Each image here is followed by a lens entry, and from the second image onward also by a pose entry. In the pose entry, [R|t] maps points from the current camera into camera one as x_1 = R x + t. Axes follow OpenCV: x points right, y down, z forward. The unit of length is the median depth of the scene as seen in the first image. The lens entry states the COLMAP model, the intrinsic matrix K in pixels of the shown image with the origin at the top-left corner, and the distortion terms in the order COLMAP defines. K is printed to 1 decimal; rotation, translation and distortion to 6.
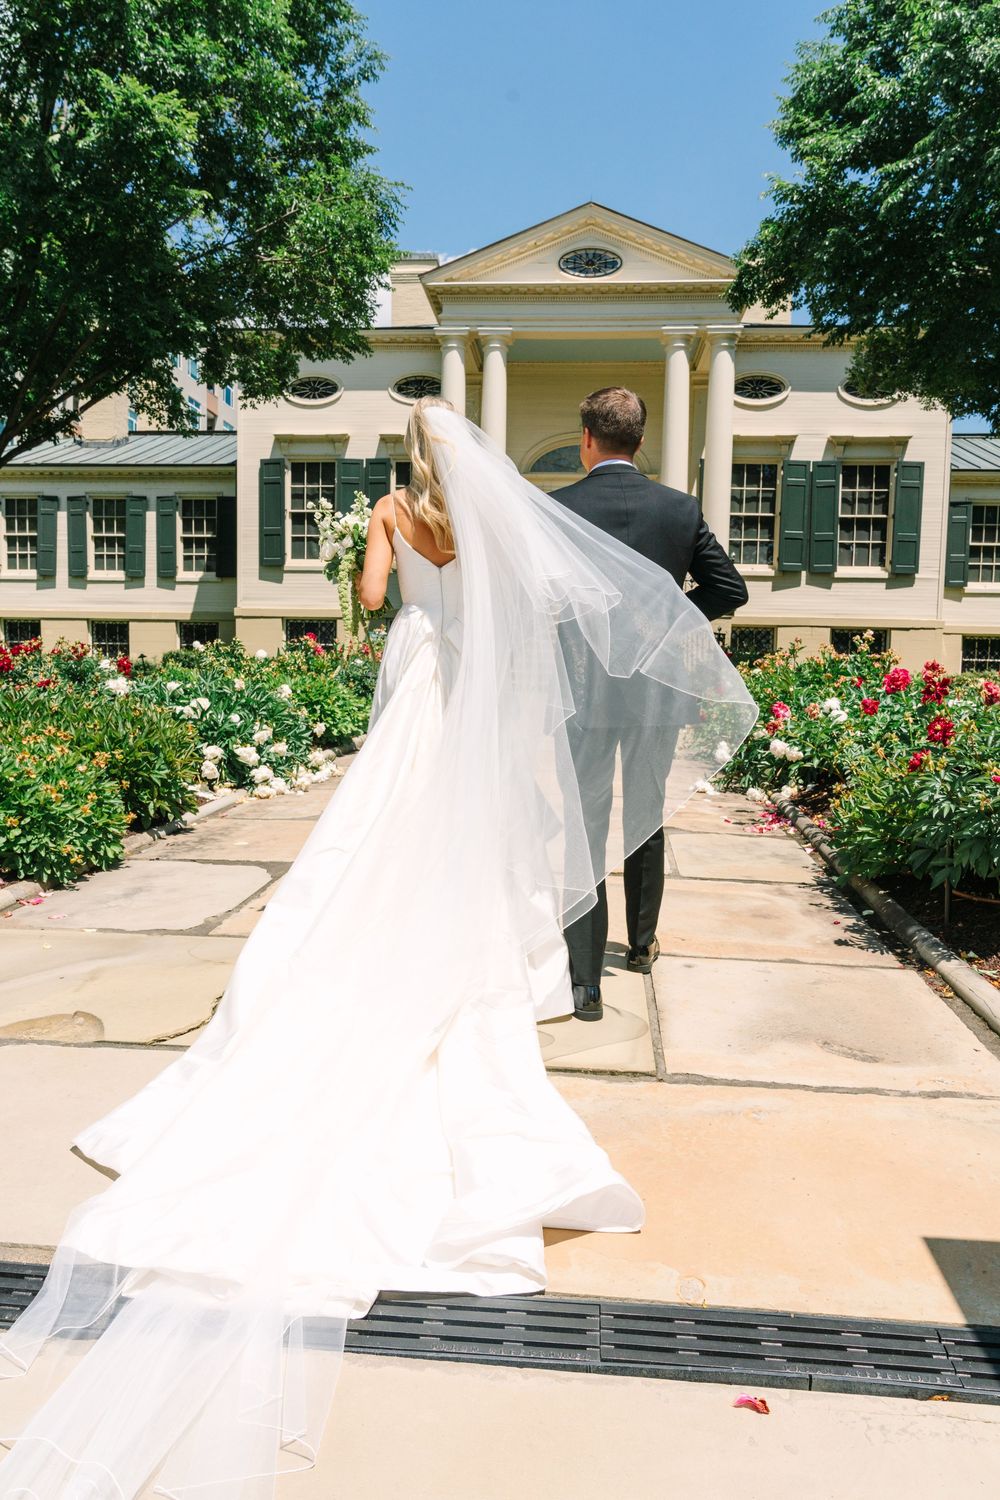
lens RADIAL K [[1006.9, 0, 500.8], [0, 1006.9, 748.3], [0, 0, 1]] dist [-0.010671, 0.000123]
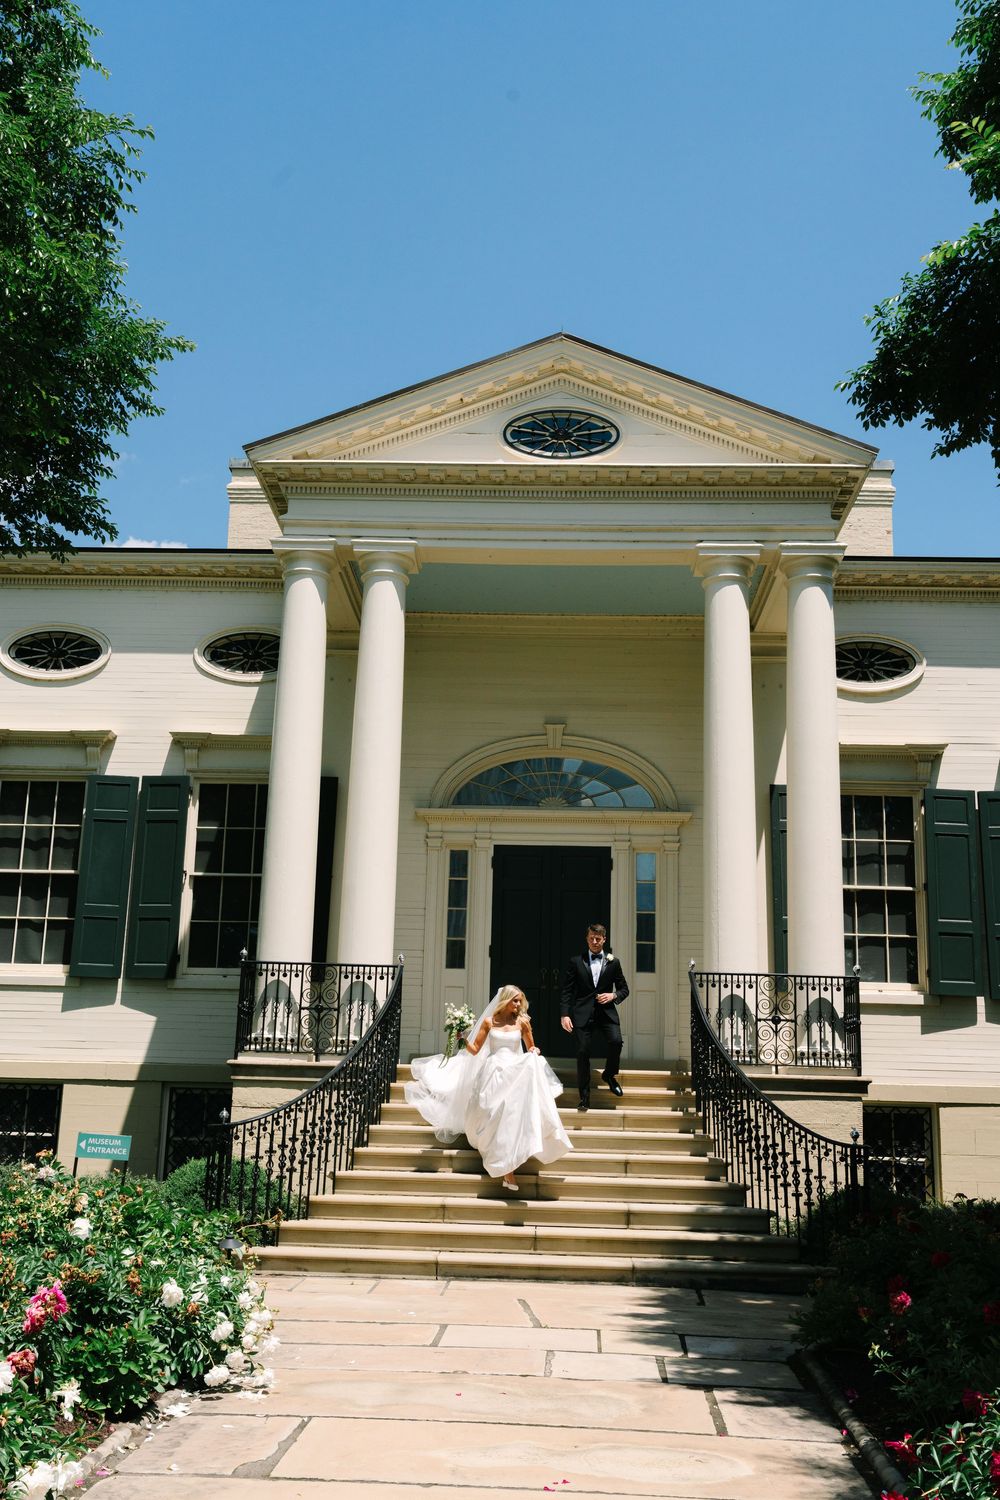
lens RADIAL K [[1516.5, 0, 501.5], [0, 1516.5, 749.4], [0, 0, 1]] dist [-0.004887, 0.000000]
pose [[0.998849, 0.016299, 0.045115, 0.032134], [-0.001546, 0.950950, -0.309340, -0.093588], [-0.047944, 0.308914, 0.949881, 0.392779]]
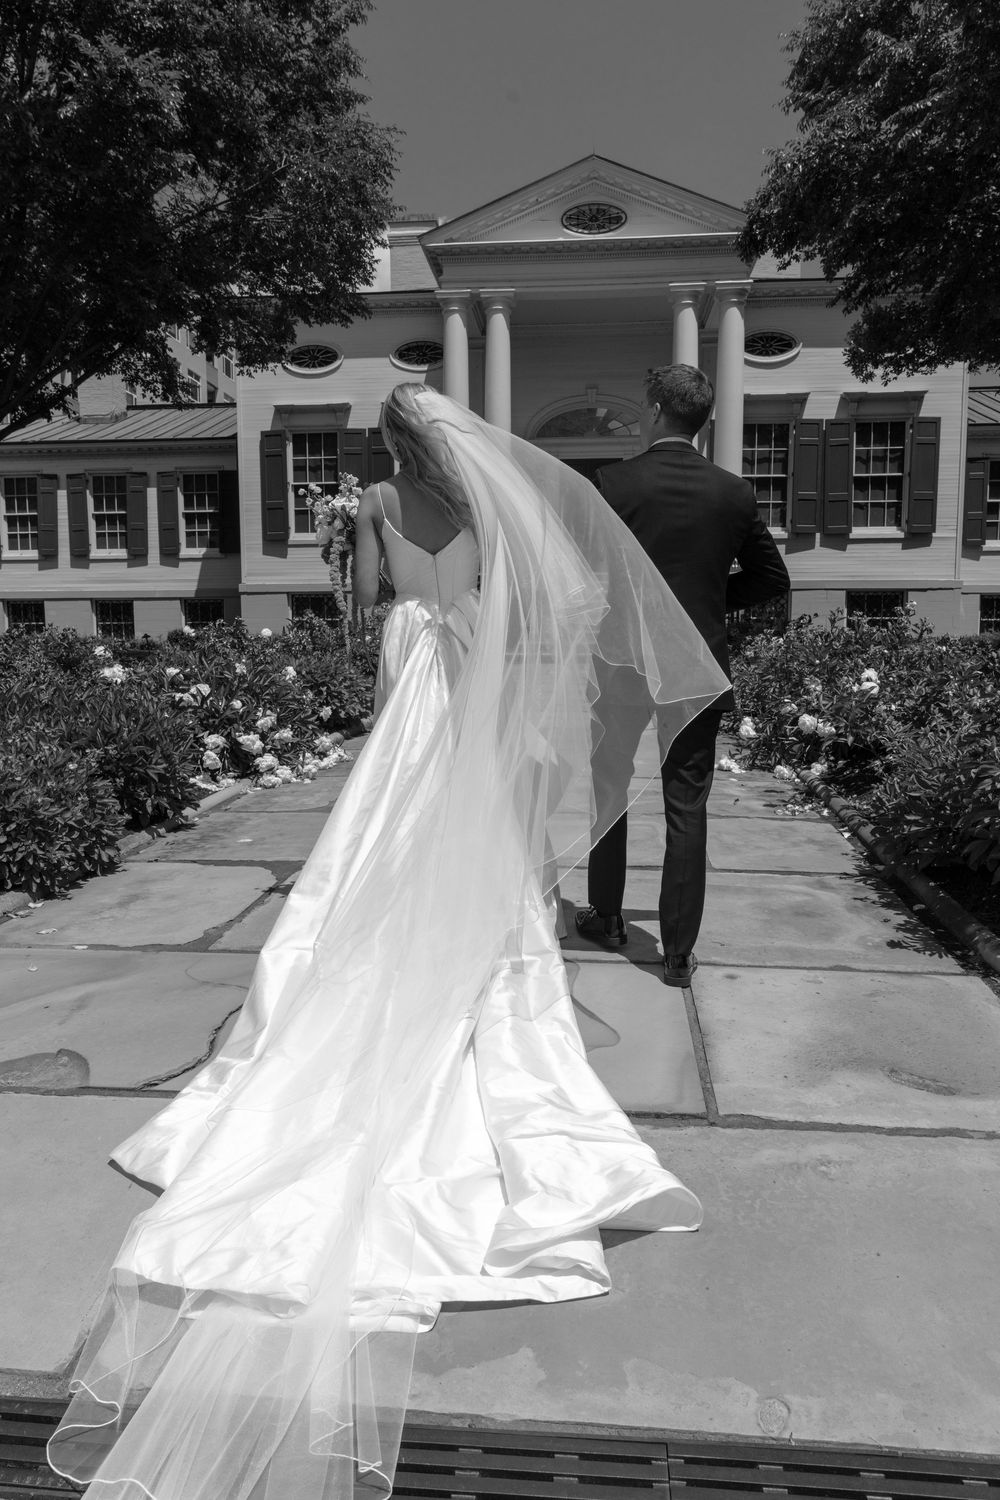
lens RADIAL K [[1006.9, 0, 505.6], [0, 1006.9, 749.6], [0, 0, 1]] dist [-0.010671, 0.000123]
pose [[0.999719, -0.022758, -0.006615, -0.001805], [0.022958, 0.999232, 0.031766, -0.005663], [0.005887, -0.031909, 0.999473, 0.021809]]
